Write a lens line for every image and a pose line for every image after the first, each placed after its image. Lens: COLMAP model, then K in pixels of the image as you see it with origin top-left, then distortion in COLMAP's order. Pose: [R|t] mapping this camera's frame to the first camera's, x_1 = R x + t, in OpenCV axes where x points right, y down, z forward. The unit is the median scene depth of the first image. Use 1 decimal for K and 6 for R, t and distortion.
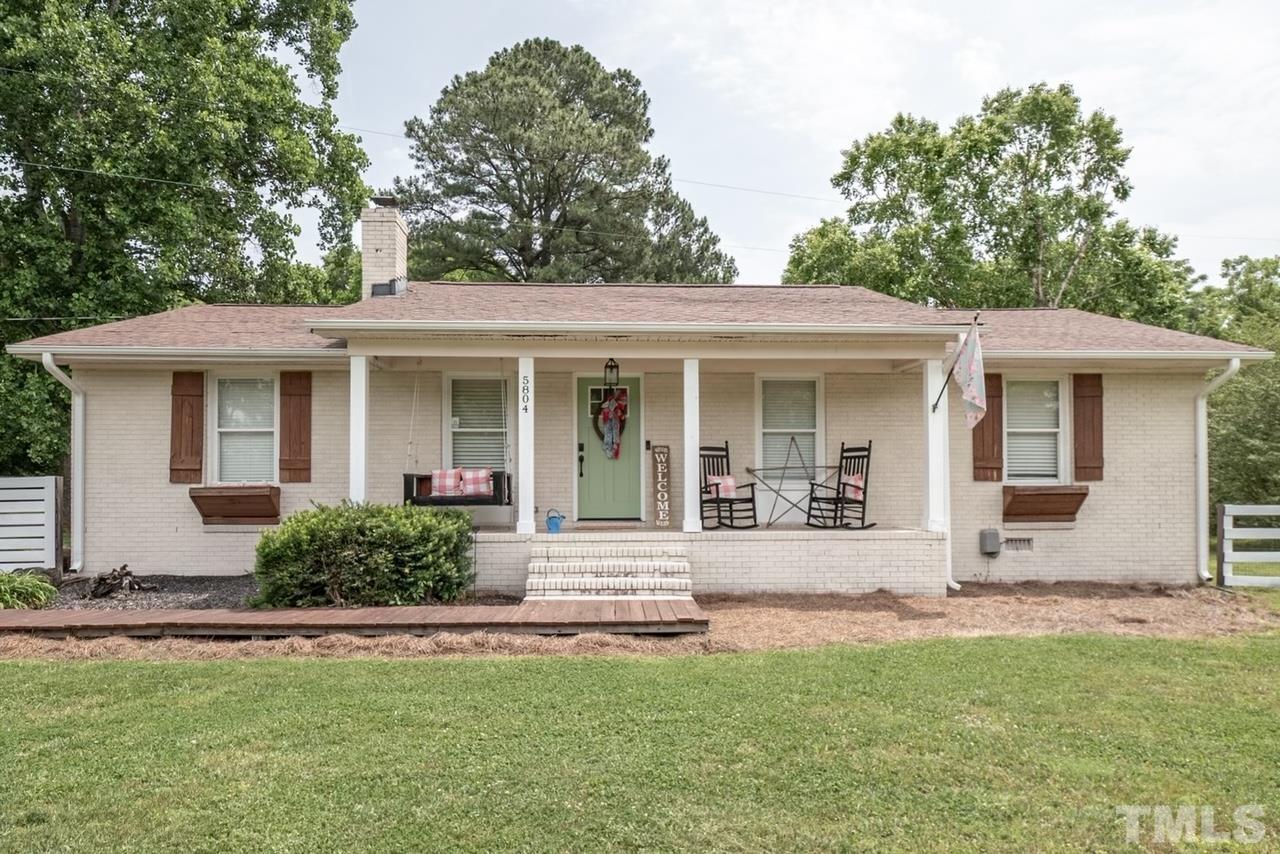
lens RADIAL K [[806.3, 0, 639.2], [0, 806.3, 473.2], [0, 0, 1]] dist [-0.000674, -0.001660]
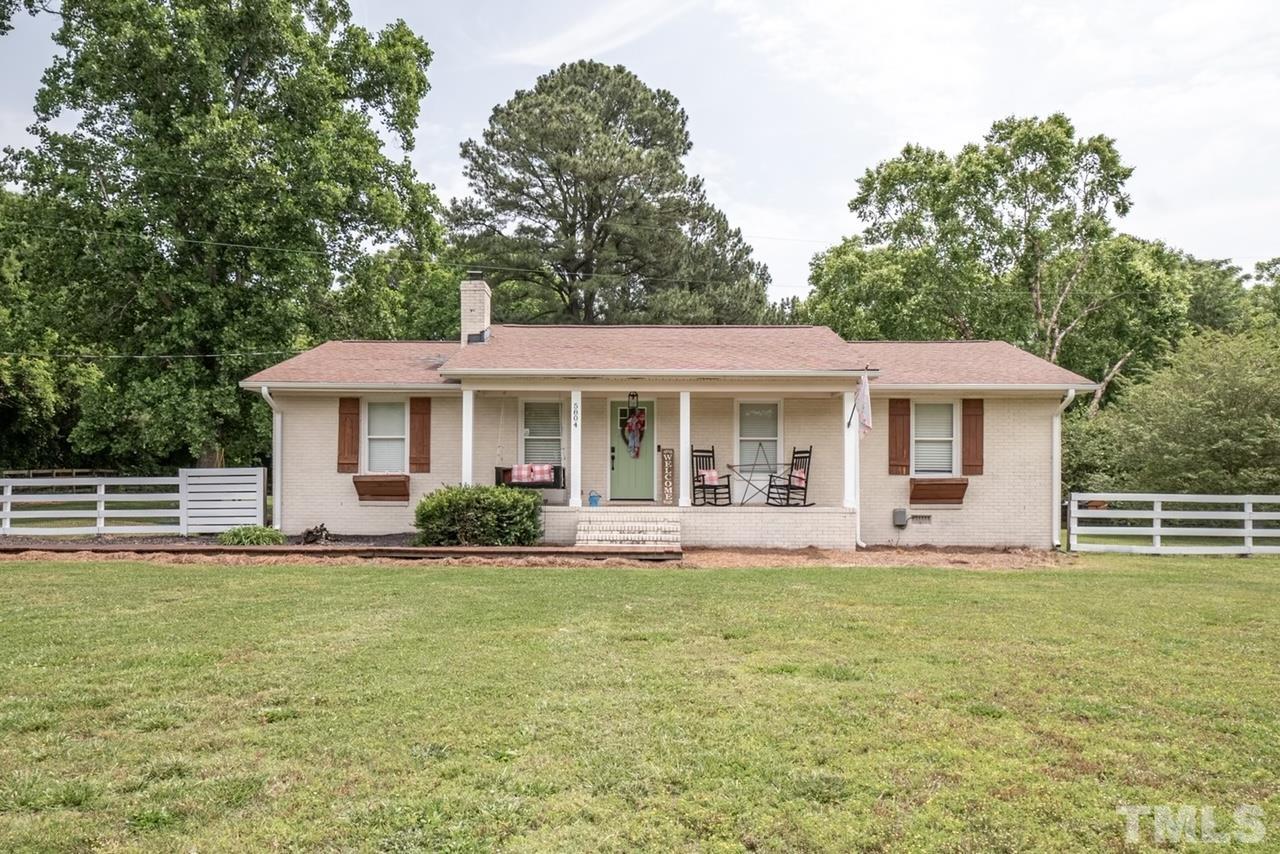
lens RADIAL K [[845.2, 0, 634.6], [0, 845.2, 475.6], [0, 0, 1]] dist [-0.000425, -0.002435]
pose [[0.998226, 0.006248, -0.059212, 0.056705], [-0.005923, 0.999966, 0.005670, 0.005622], [0.059246, -0.005310, 0.998229, -0.509546]]
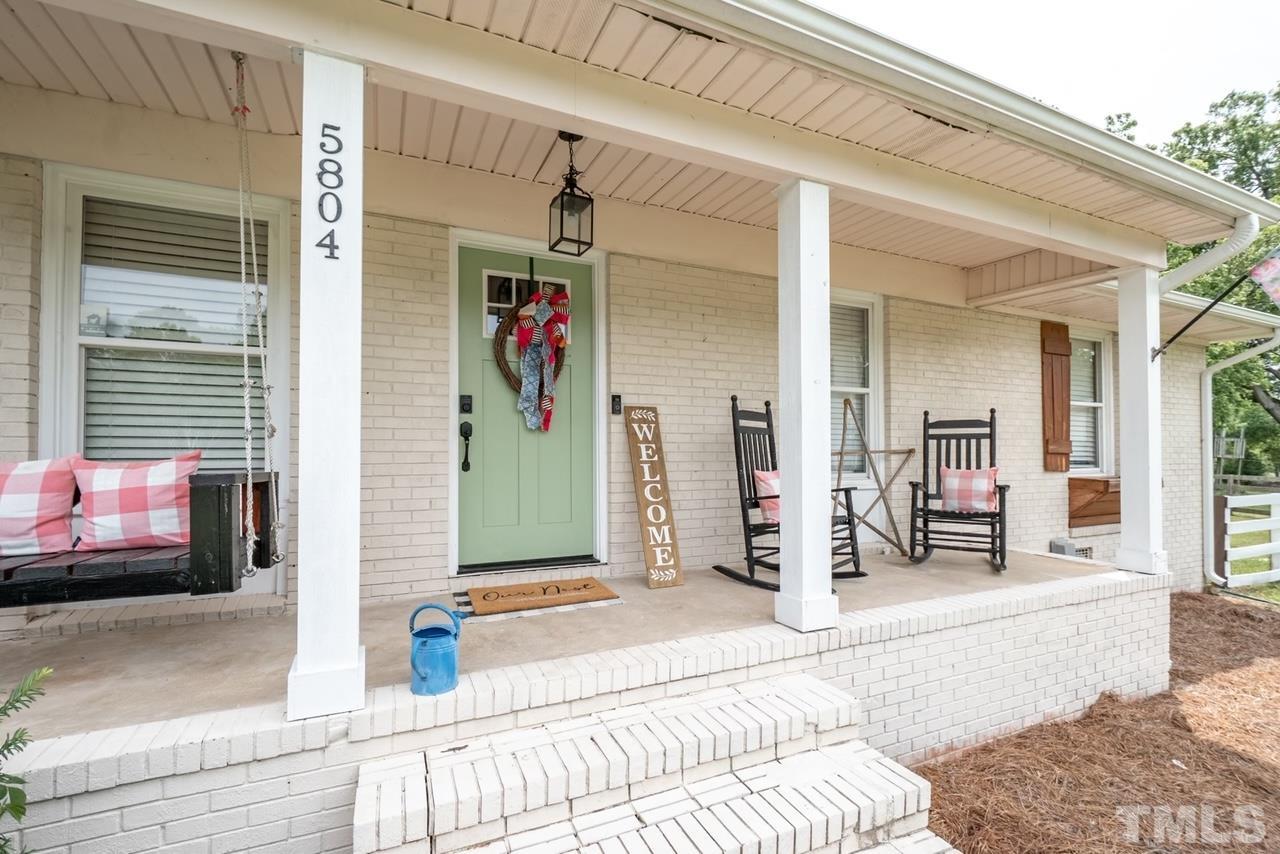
lens RADIAL K [[566.0, 0, 651.5], [0, 566.0, 445.3], [0, 0, 1]] dist [0.000557, -0.004437]
pose [[0.921080, 0.008559, 0.389280, -0.099051], [-0.013158, 0.999872, 0.009149, -0.013742], [-0.389152, -0.013549, 0.921074, 0.675518]]
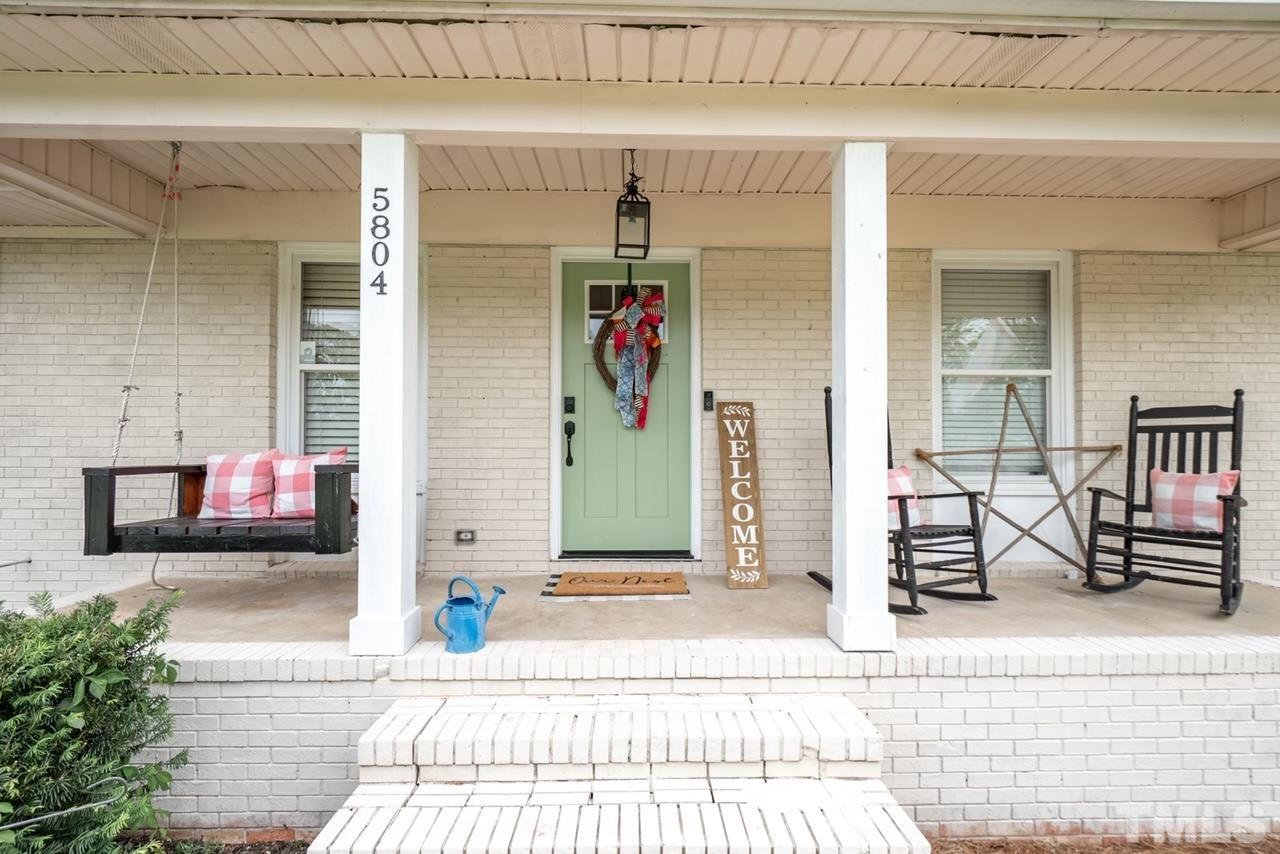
lens RADIAL K [[575.5, 0, 641.1], [0, 575.5, 444.4], [0, 0, 1]] dist [0.002378, -0.004662]
pose [[0.999890, 0.005877, -0.013633, -0.023602], [-0.005644, 0.999838, 0.017082, -0.014532], [0.013731, -0.017003, 0.999761, 0.653793]]
